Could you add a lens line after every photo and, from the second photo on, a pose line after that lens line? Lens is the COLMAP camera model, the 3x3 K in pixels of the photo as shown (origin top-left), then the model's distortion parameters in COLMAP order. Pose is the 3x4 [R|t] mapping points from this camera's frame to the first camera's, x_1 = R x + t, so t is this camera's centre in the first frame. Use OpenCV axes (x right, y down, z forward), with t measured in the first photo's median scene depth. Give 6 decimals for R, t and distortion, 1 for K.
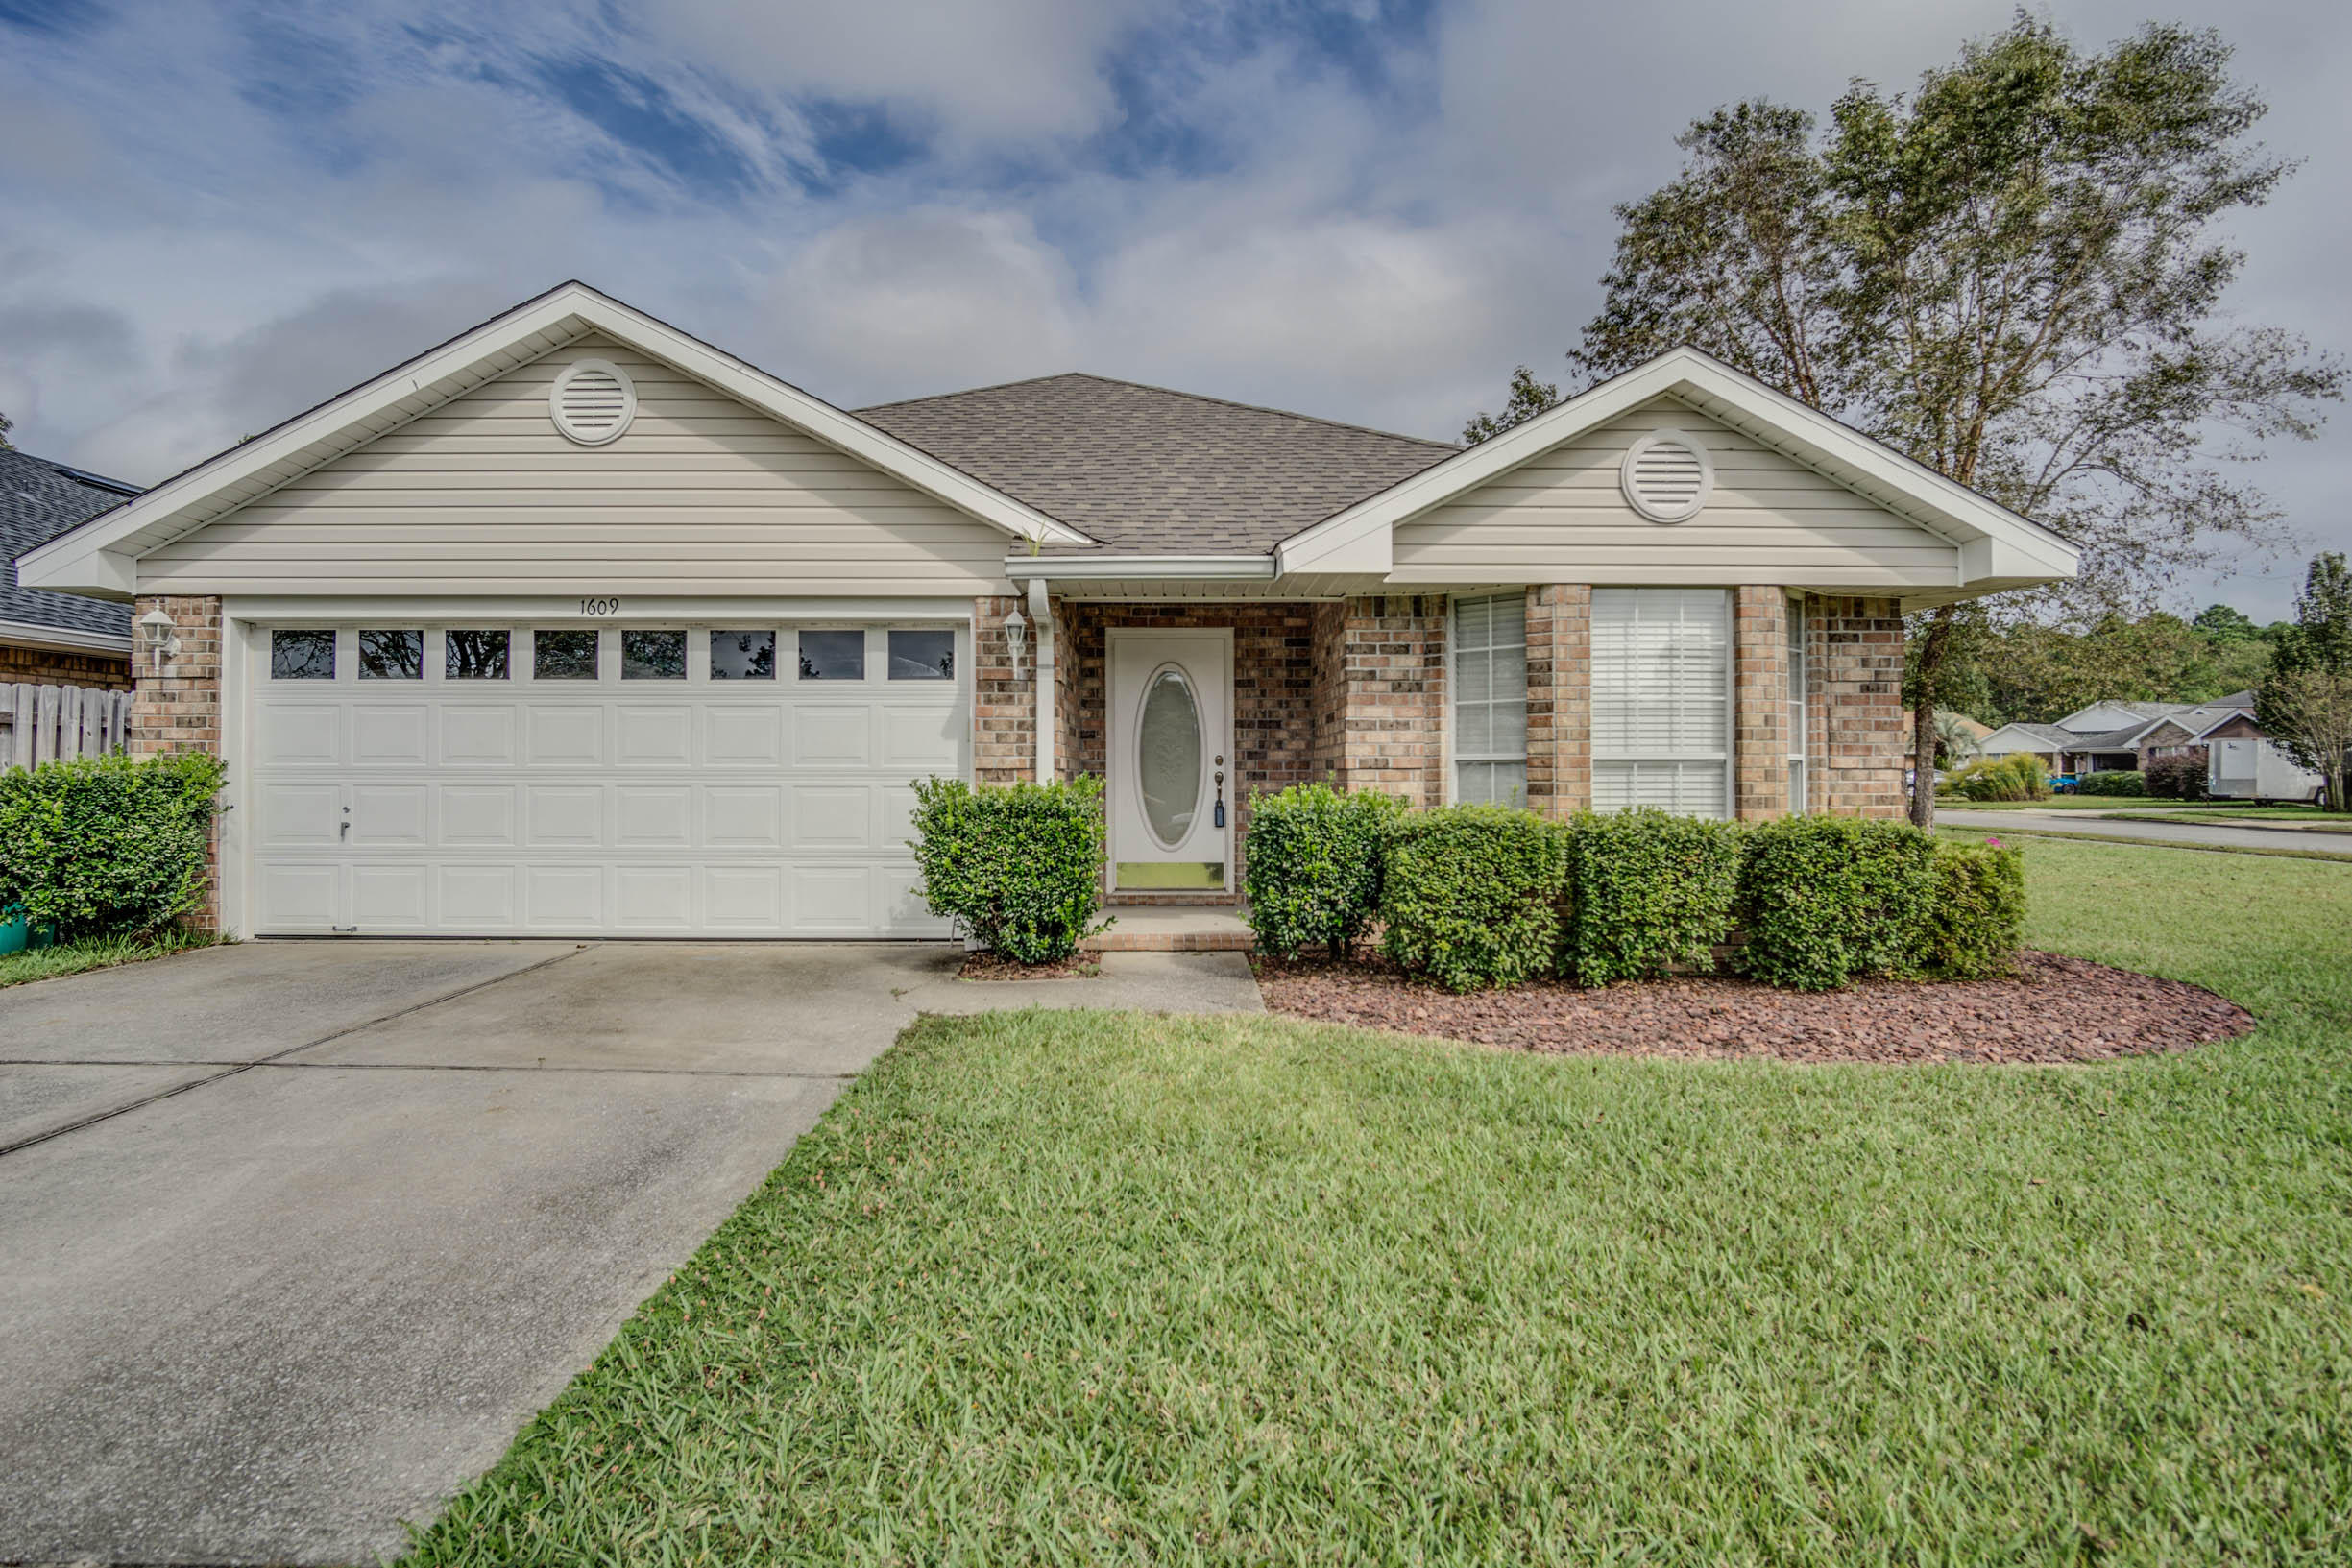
lens RADIAL K [[1173.0, 0, 1176.0], [0, 1173.0, 784.0], [0, 0, 1]] dist [-0.019269, 0.000720]
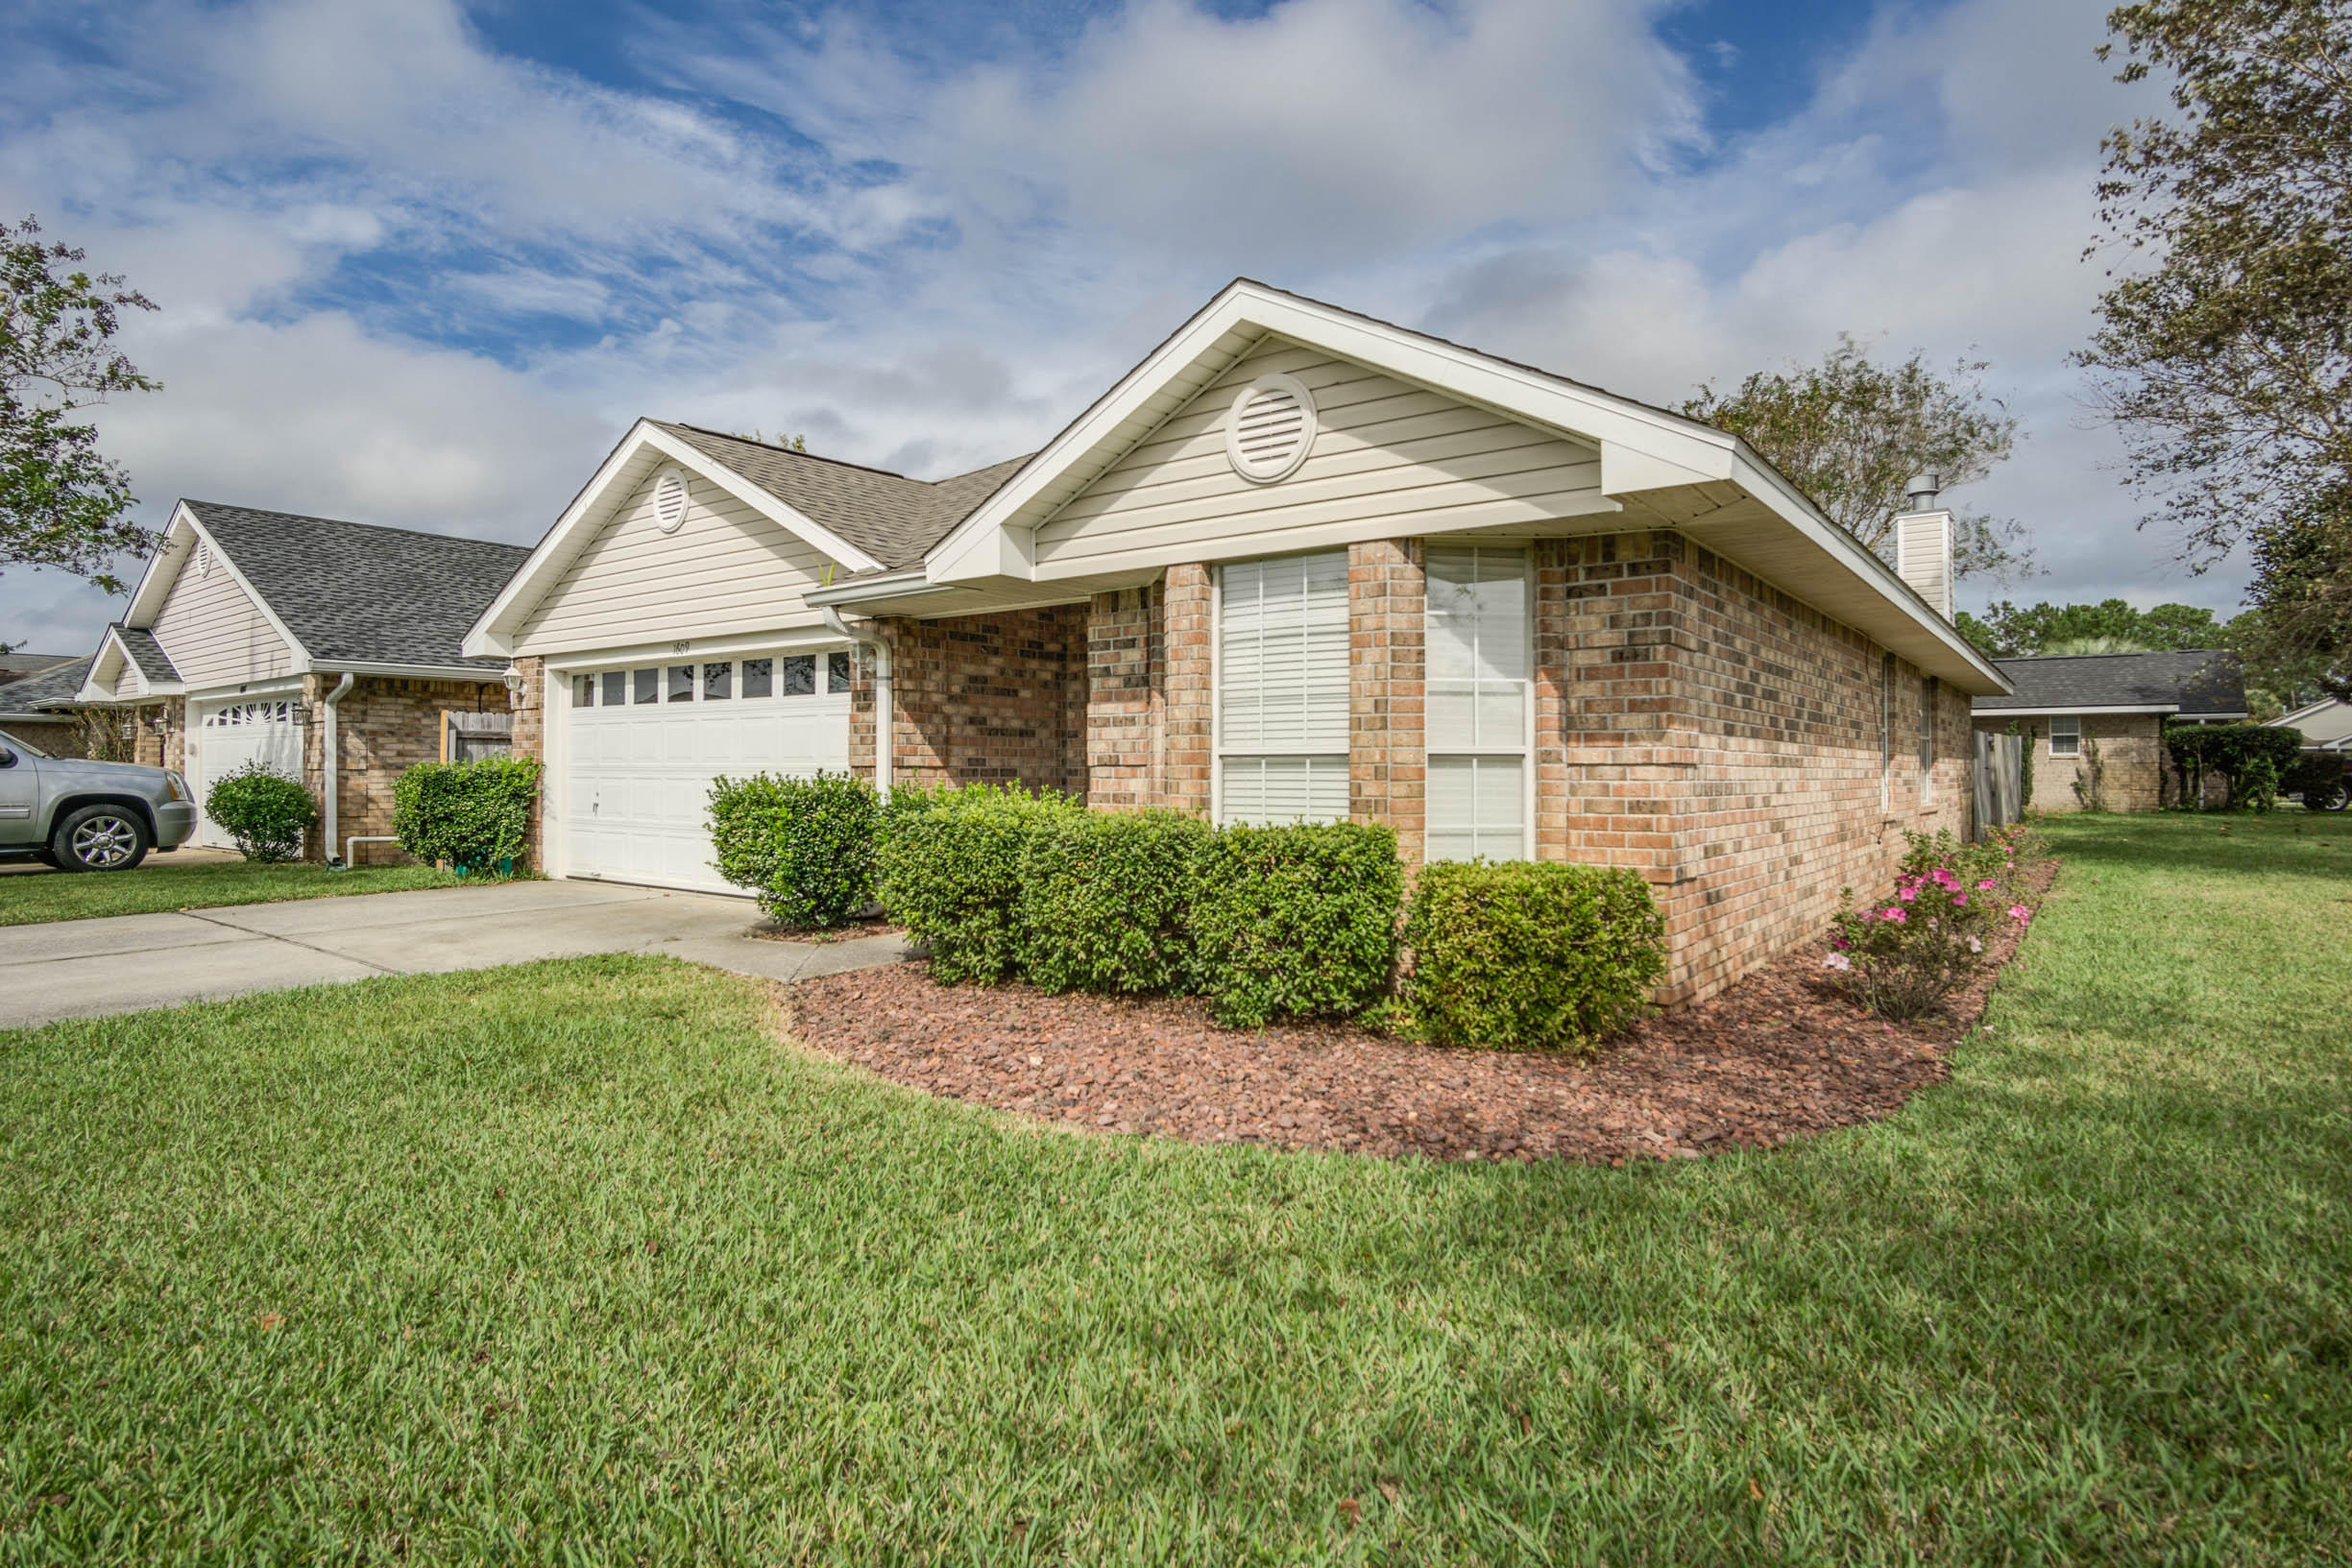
lens RADIAL K [[1238.9, 0, 1176.0], [0, 1238.9, 784.0], [0, 0, 1]] dist [-0.013143, 0.000456]
pose [[0.791659, 0.007416, -0.610918, 0.863150], [-0.004531, 0.999970, 0.006268, -0.004505], [0.610946, -0.002195, 0.791669, 0.207690]]
